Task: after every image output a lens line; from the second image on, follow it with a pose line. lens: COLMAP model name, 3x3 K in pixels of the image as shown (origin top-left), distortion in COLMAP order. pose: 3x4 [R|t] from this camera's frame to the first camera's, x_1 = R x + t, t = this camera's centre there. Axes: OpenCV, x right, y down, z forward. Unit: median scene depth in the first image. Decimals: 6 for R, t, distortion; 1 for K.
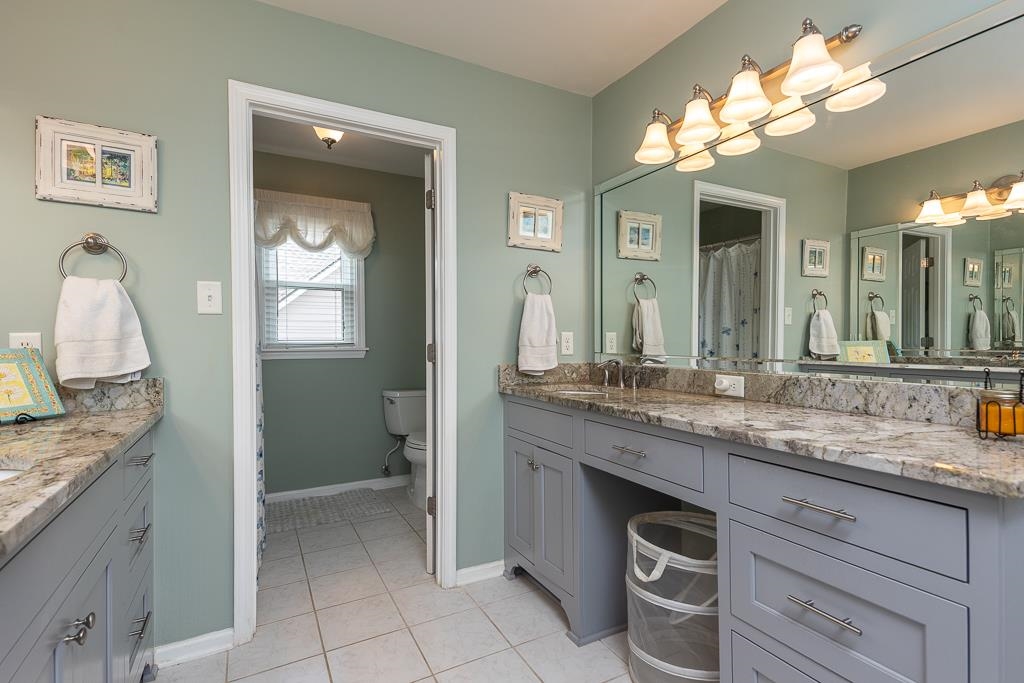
lens RADIAL K [[489.8, 0, 507.5], [0, 489.8, 339.8], [0, 0, 1]] dist [0.050423, -0.013581]
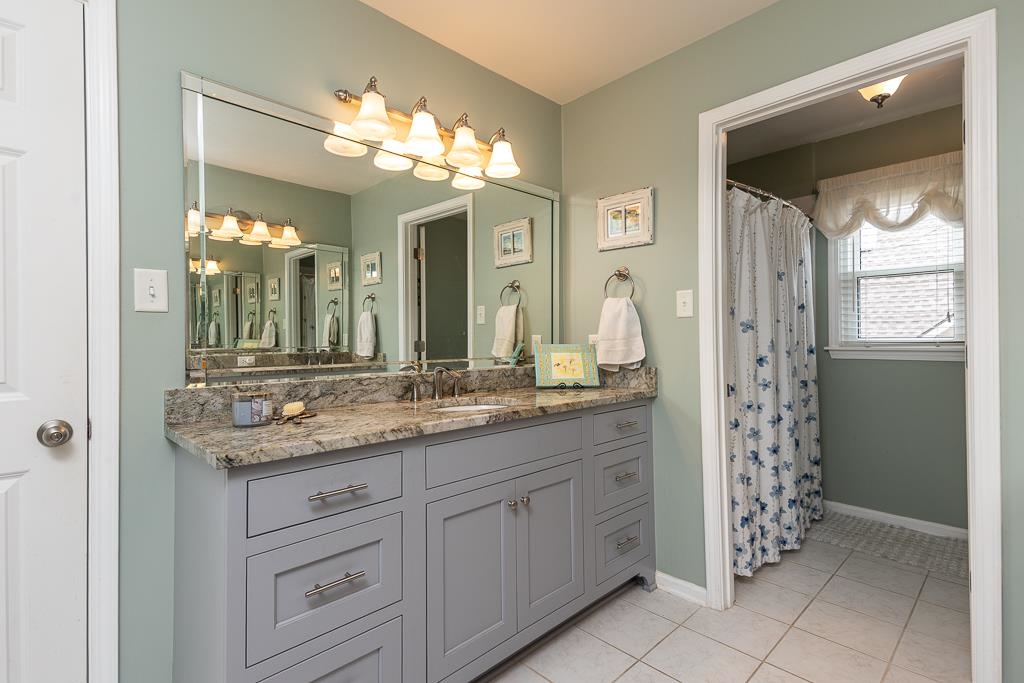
lens RADIAL K [[489.8, 0, 510.8], [0, 489.8, 337.4], [0, 0, 1]] dist [0.050423, -0.013581]
pose [[0.277598, -0.002854, -0.960693, 0.437944], [0.005736, 0.999983, -0.001313, -0.003752], [0.960680, -0.005146, 0.277609, 0.264585]]
